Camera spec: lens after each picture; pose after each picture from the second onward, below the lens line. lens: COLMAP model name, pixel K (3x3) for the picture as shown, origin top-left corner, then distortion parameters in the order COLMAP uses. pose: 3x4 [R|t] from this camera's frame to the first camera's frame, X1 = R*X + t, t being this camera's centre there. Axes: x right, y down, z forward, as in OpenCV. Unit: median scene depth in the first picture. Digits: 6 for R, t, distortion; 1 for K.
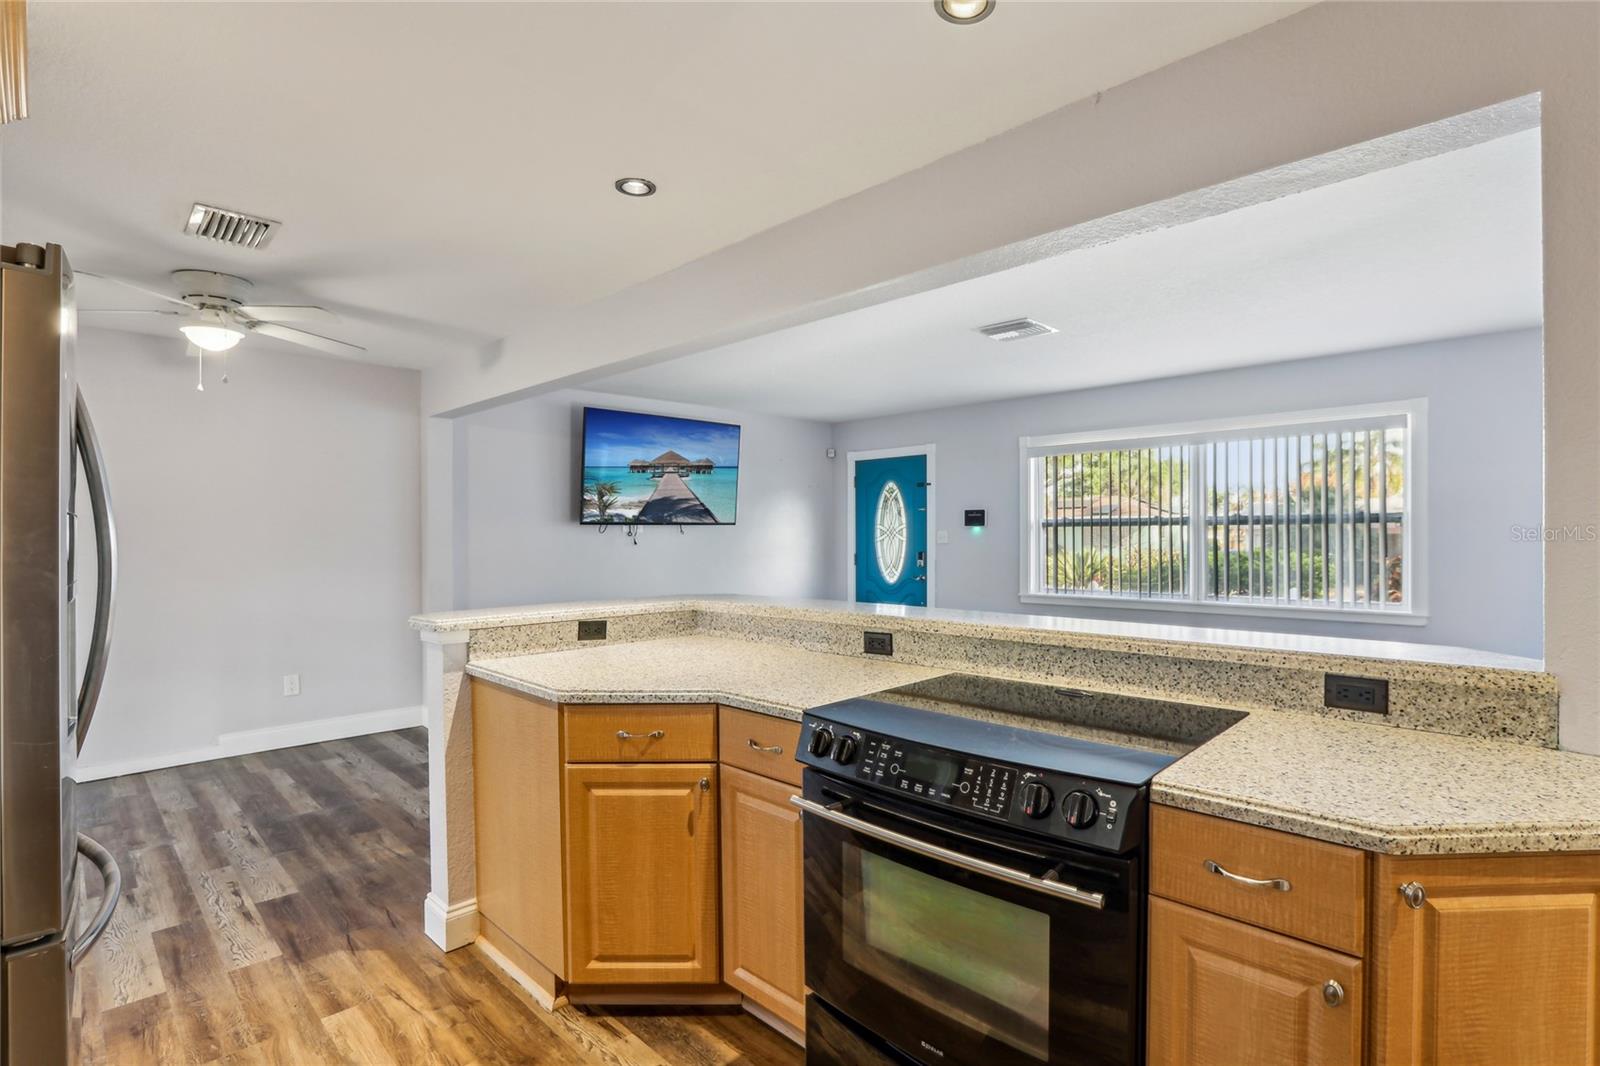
lens RADIAL K [[754.2, 0, 817.6], [0, 754.2, 535.1], [0, 0, 1]] dist [-0.049547, 0.020405]
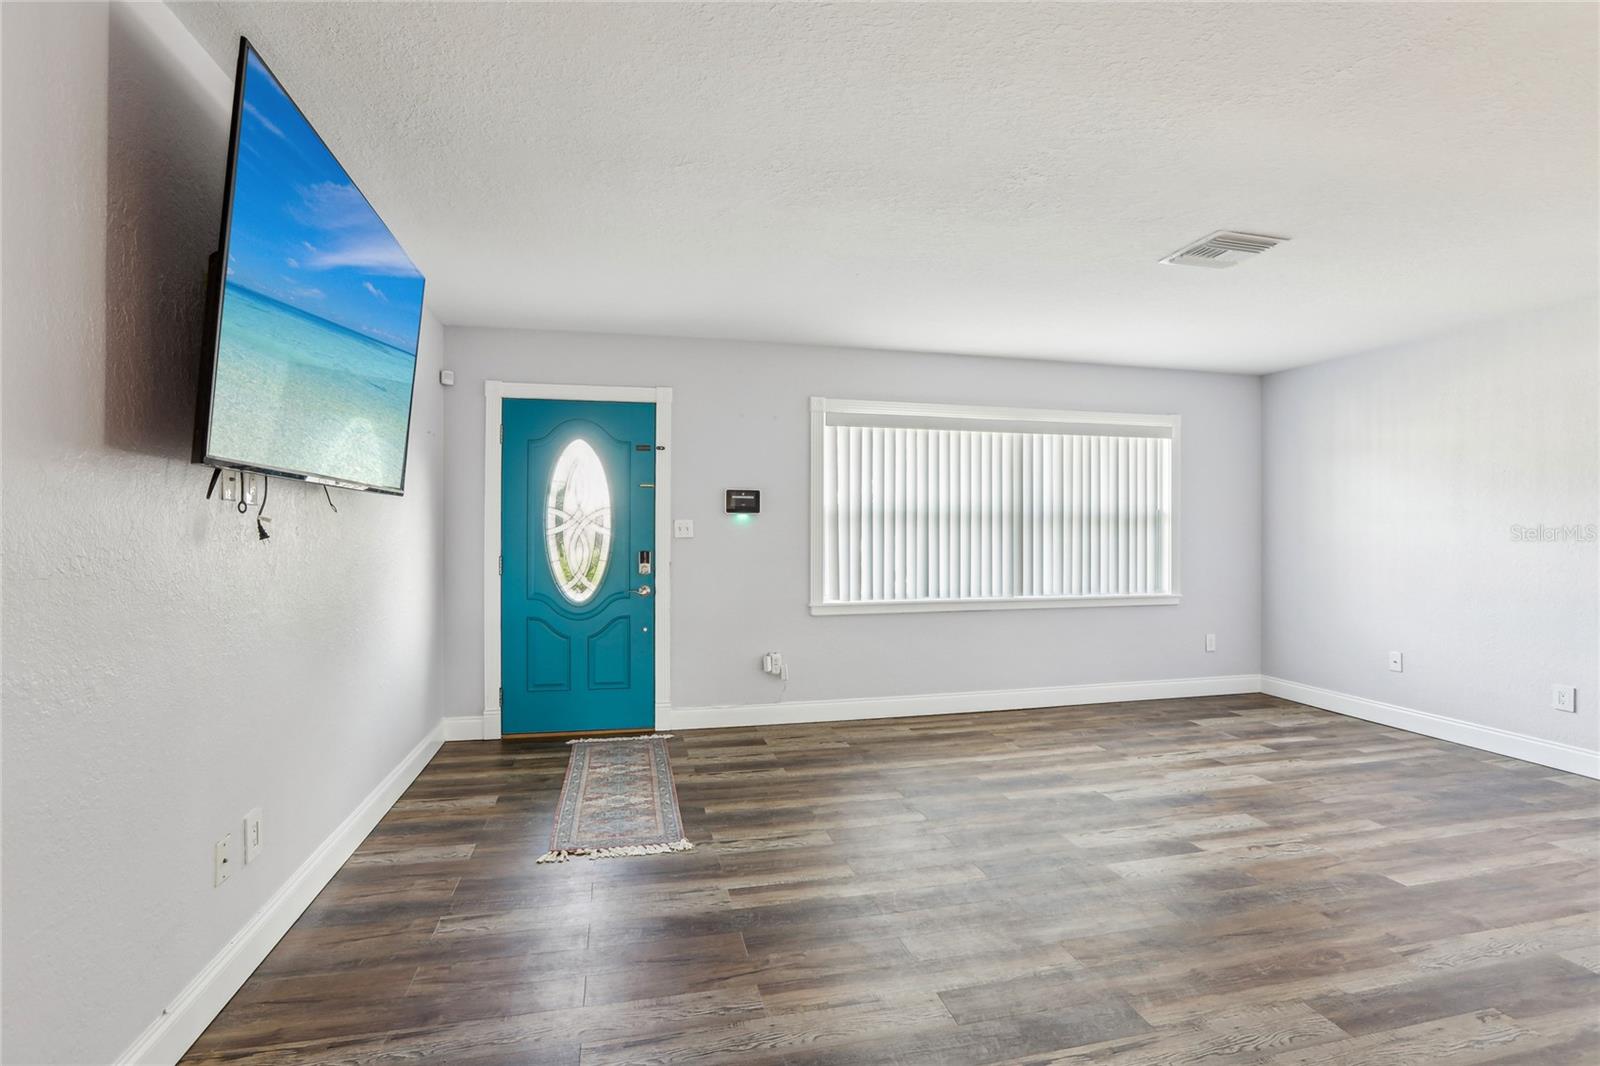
lens RADIAL K [[754.2, 0, 783.5], [0, 754.2, 523.2], [0, 0, 1]] dist [-0.049547, 0.020405]
pose [[0.540274, 0.017108, 0.841315, -0.361514], [-0.003738, 0.999832, -0.017931, 0.009900], [-0.841481, 0.006543, 0.540247, 0.579710]]
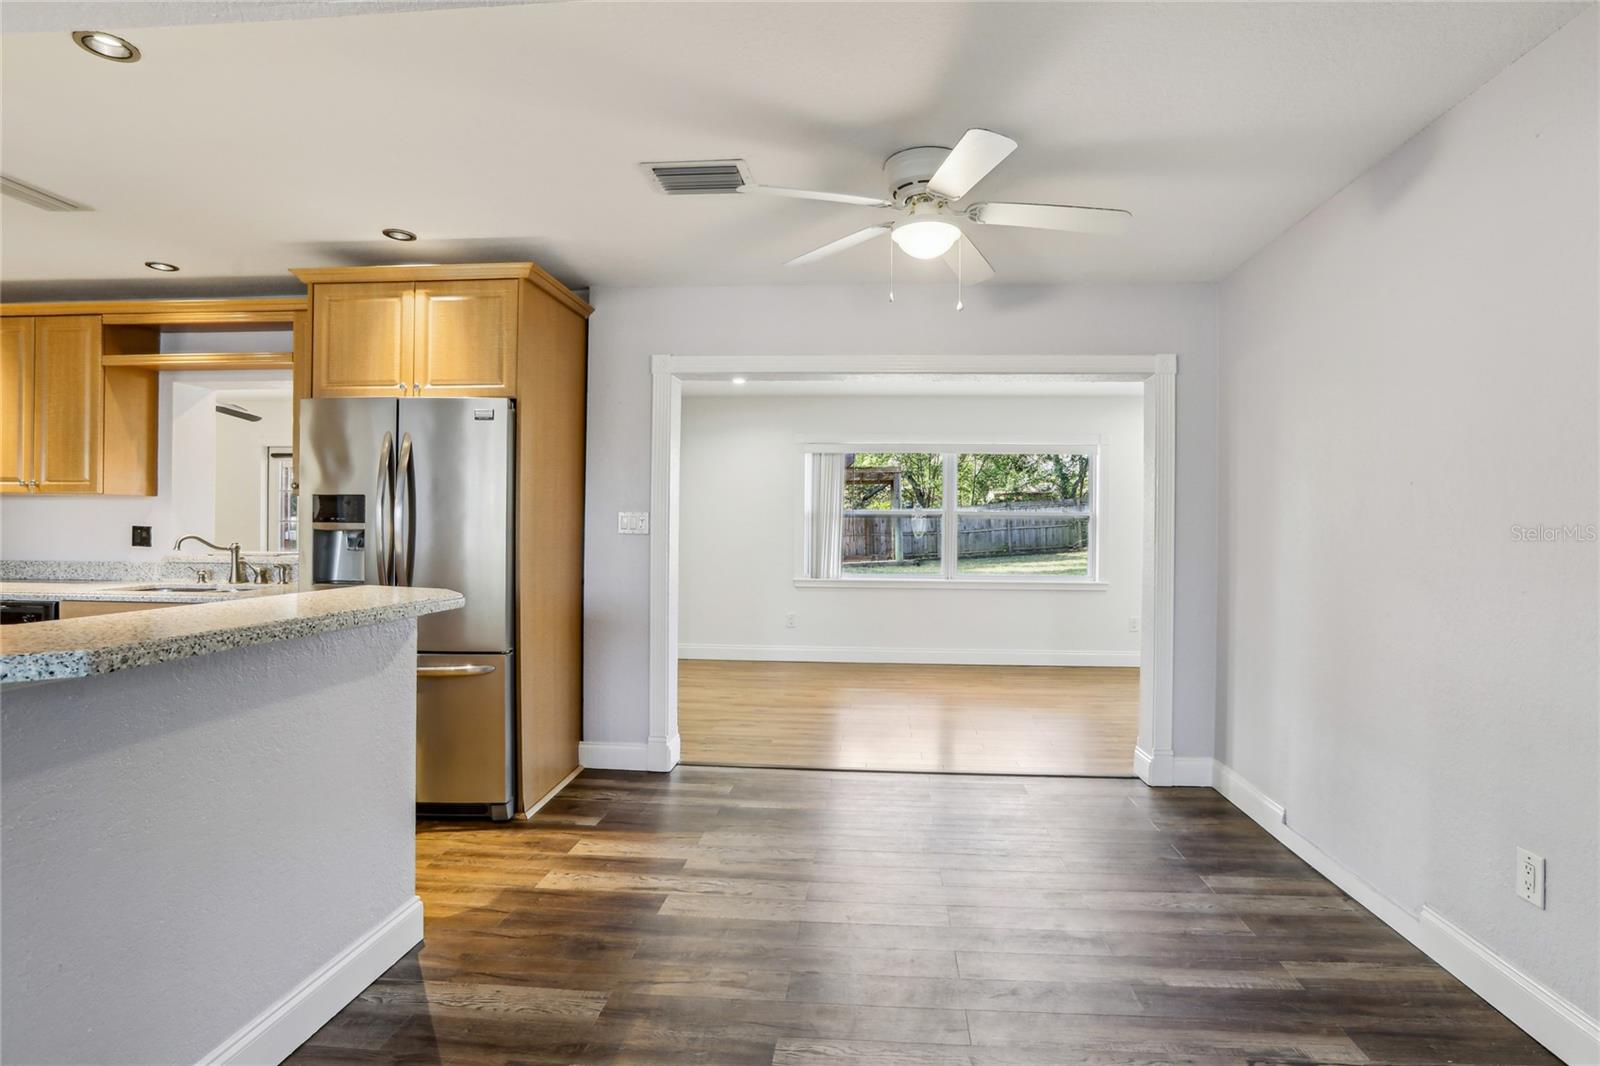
lens RADIAL K [[754.2, 0, 810.0], [0, 754.2, 532.2], [0, 0, 1]] dist [-0.049547, 0.020405]
pose [[-0.754169, 0.000855, -0.656679, -0.105743], [-0.008645, 0.999900, 0.011229, 0.009734], [0.656623, 0.014146, -0.754086, 0.697993]]
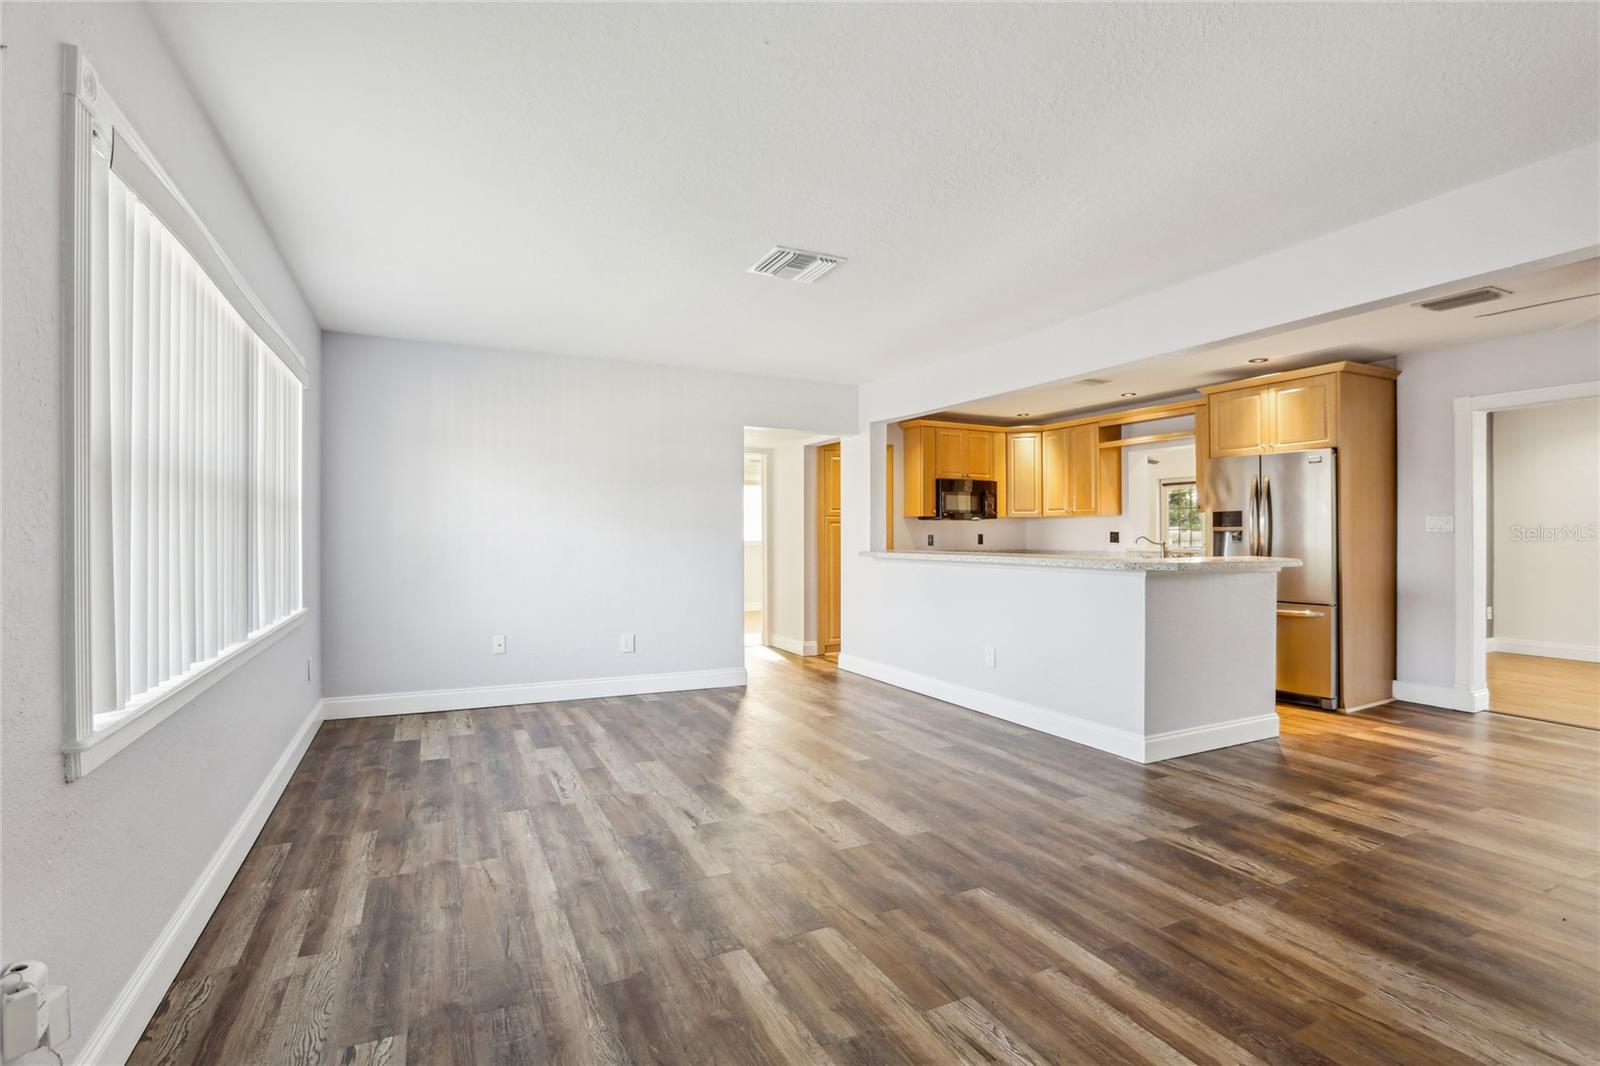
lens RADIAL K [[754.2, 0, 803.8], [0, 754.2, 531.4], [0, 0, 1]] dist [-0.049547, 0.020405]
pose [[-0.949295, 0.007504, 0.314296, -0.004601], [0.006975, 0.999972, -0.002809, 0.015362], [-0.314309, -0.000475, -0.949321, 1.074503]]
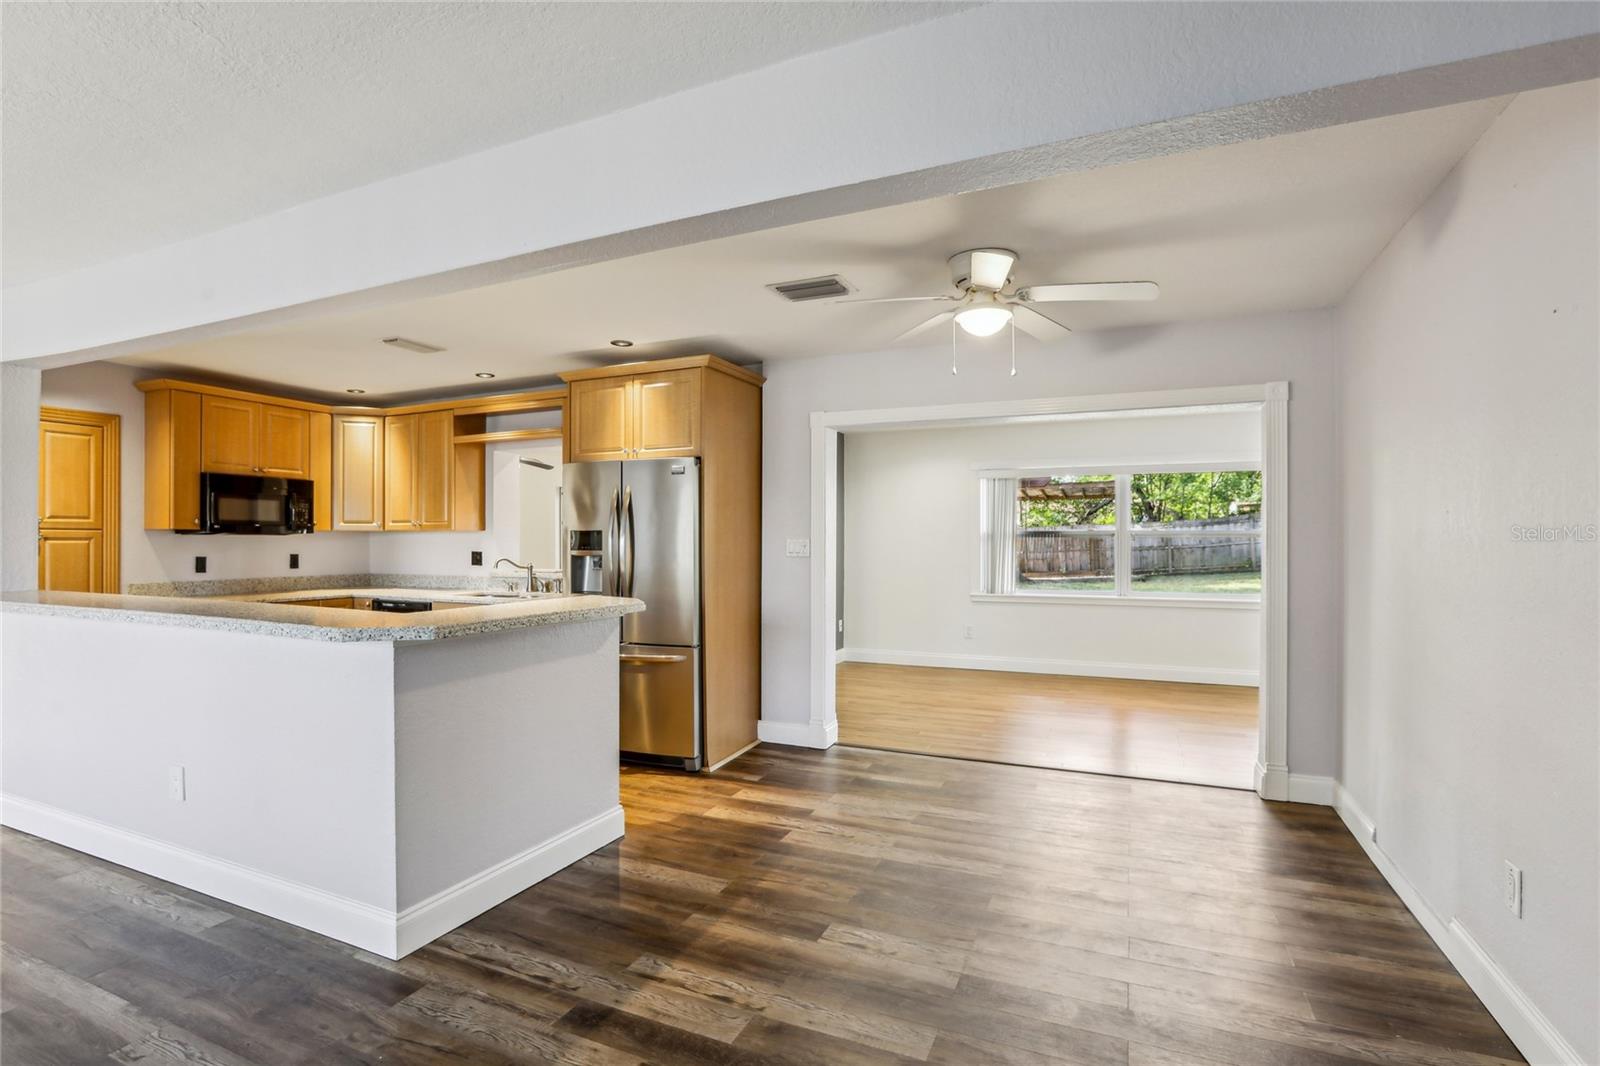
lens RADIAL K [[754.2, 0, 799.8], [0, 754.2, 543.1], [0, 0, 1]] dist [-0.049547, 0.020405]
pose [[-0.931820, 0.006078, -0.362871, -0.121592], [0.003047, 0.999956, 0.008926, 0.000335], [0.362909, 0.007212, -0.931797, 0.835567]]
